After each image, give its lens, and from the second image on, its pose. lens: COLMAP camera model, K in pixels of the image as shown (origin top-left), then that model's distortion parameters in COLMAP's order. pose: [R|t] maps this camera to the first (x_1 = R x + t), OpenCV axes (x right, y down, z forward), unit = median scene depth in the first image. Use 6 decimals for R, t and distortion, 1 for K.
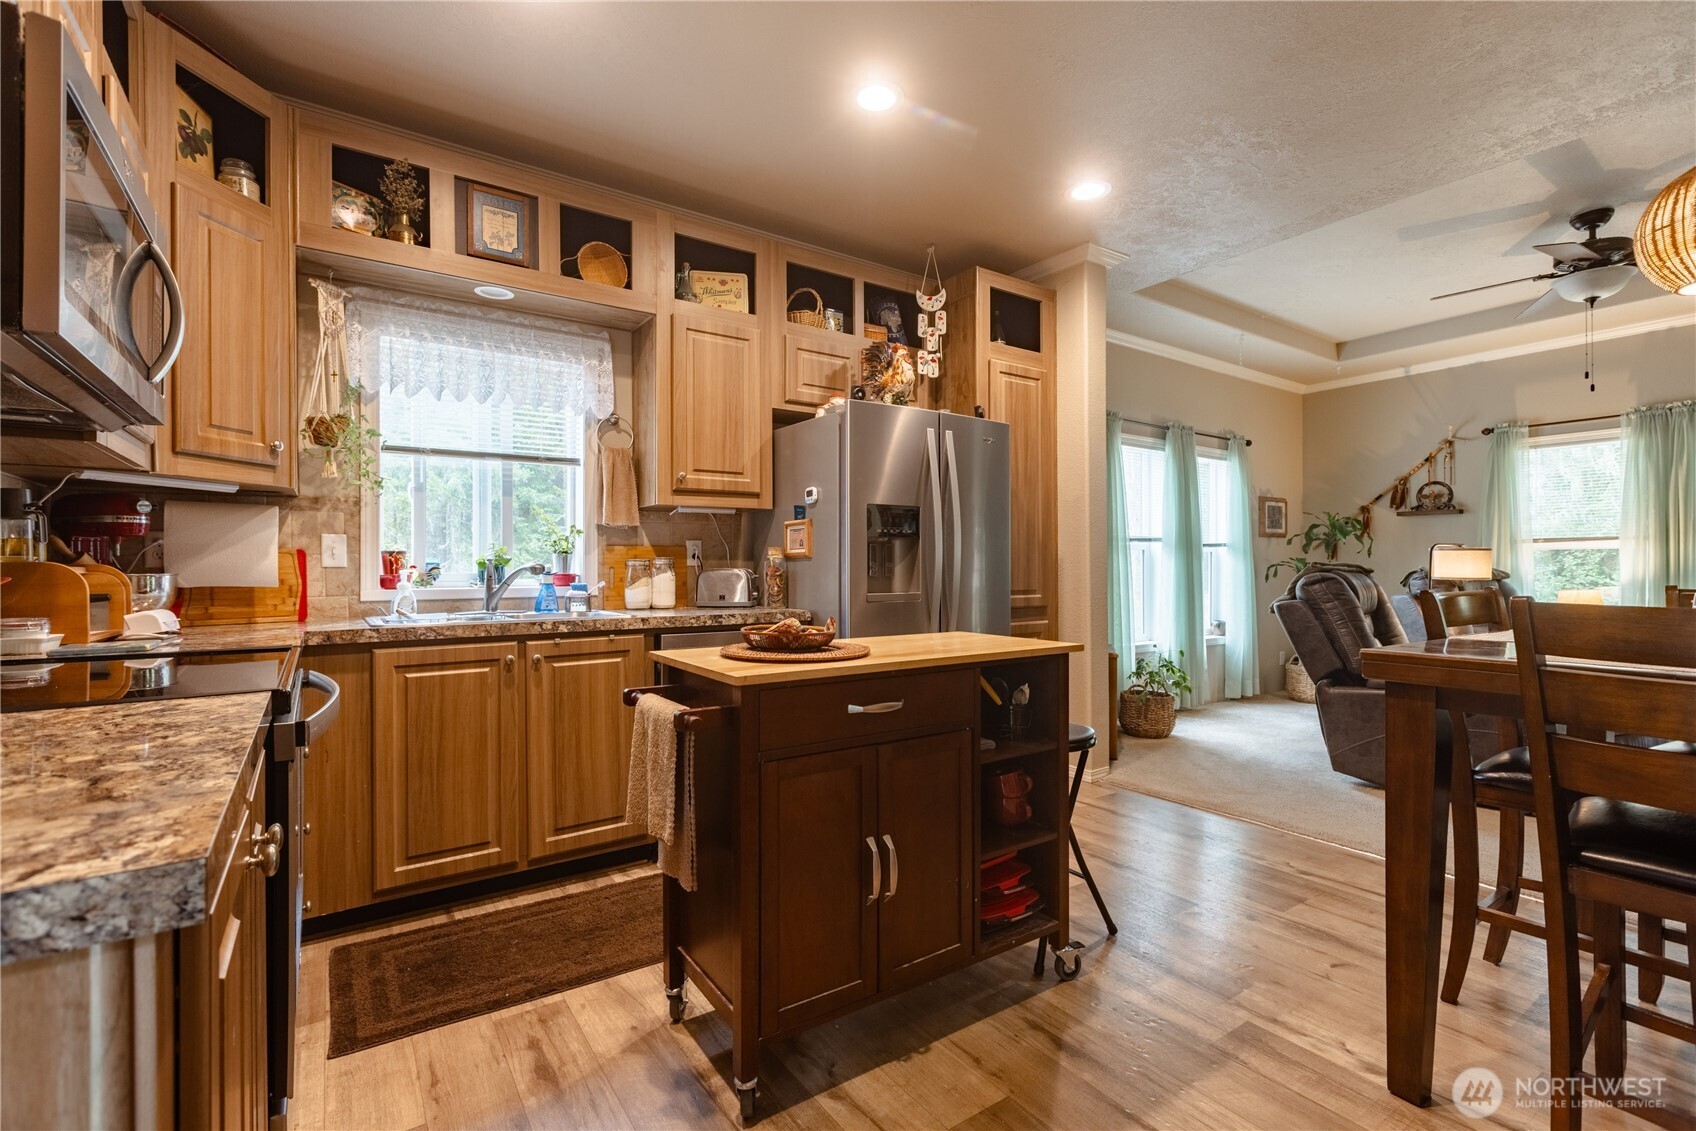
lens RADIAL K [[758.2, 0, 848.0], [0, 758.2, 565.5], [0, 0, 1]] dist [0.001198, 0.000074]
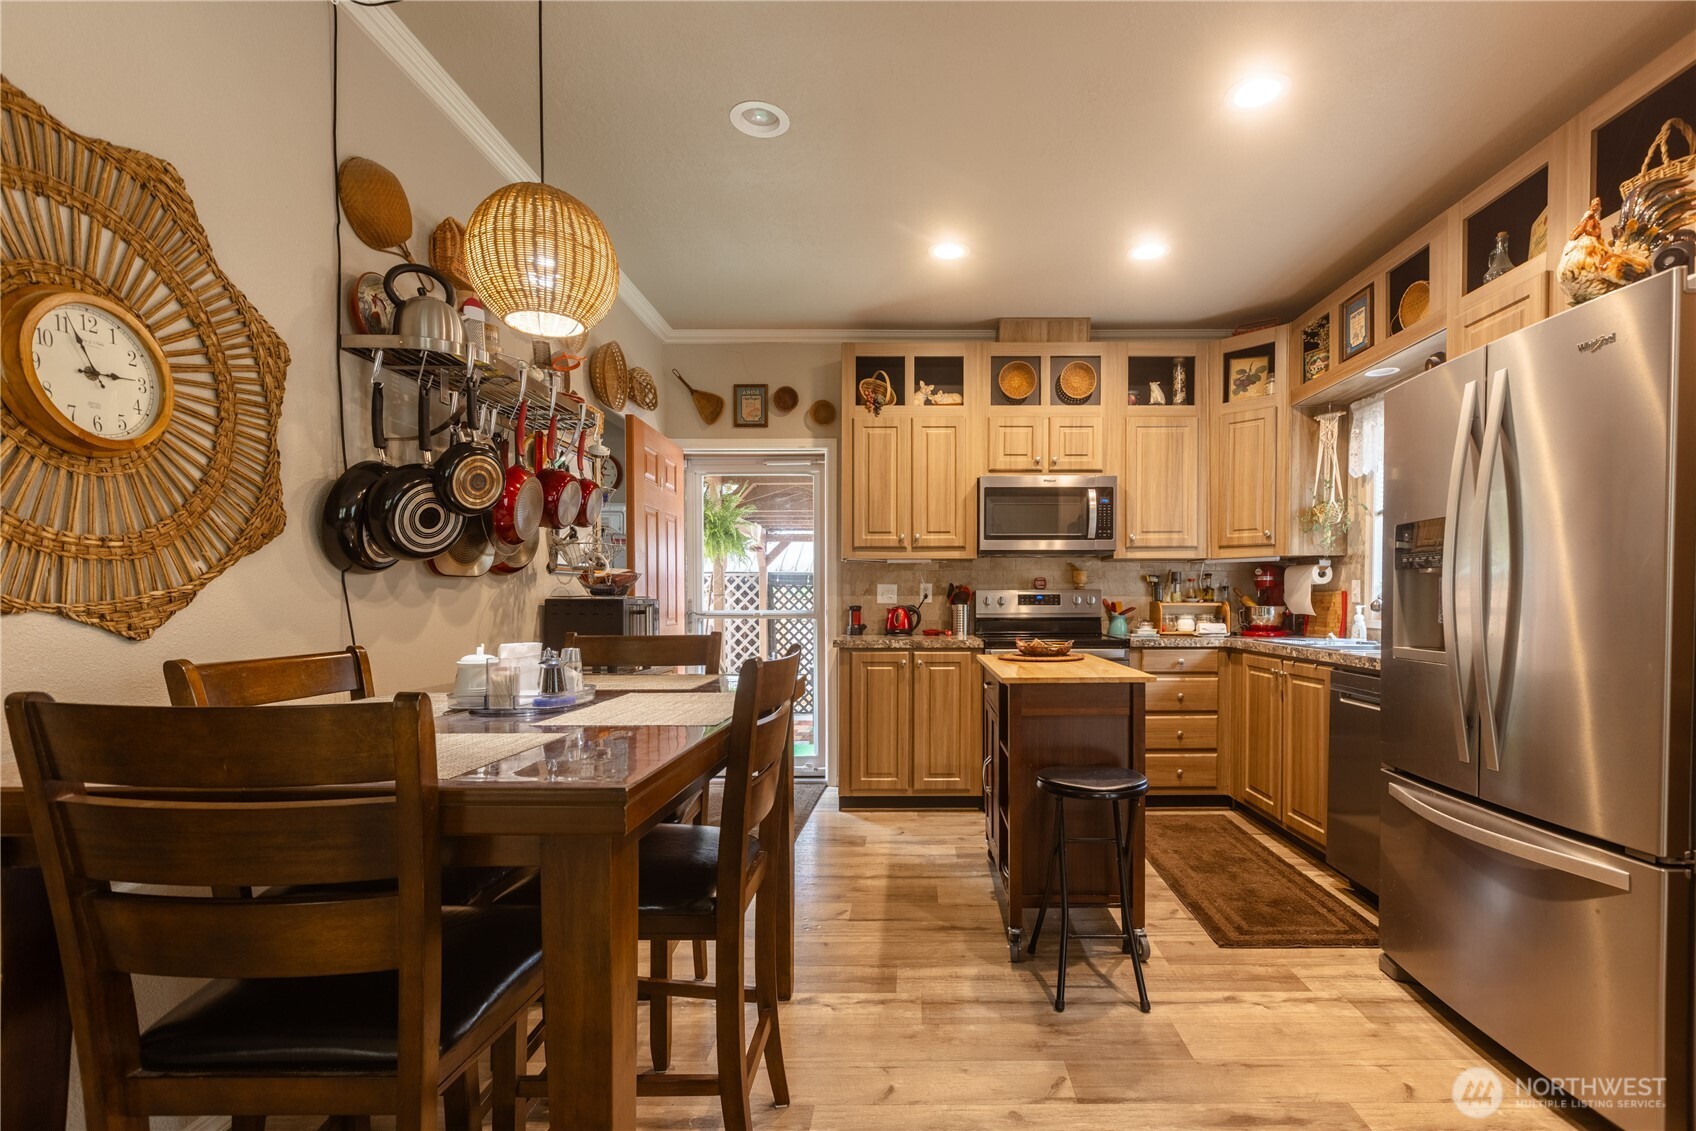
lens RADIAL K [[791.1, 0, 901.2], [0, 791.1, 626.5], [0, 0, 1]] dist [0.001744, 0.000147]
pose [[-0.579155, 0.029435, -0.814686, 1.097883], [-0.000083, 0.999346, 0.036166, -0.010370], [0.815217, 0.021013, -0.578774, 1.242148]]
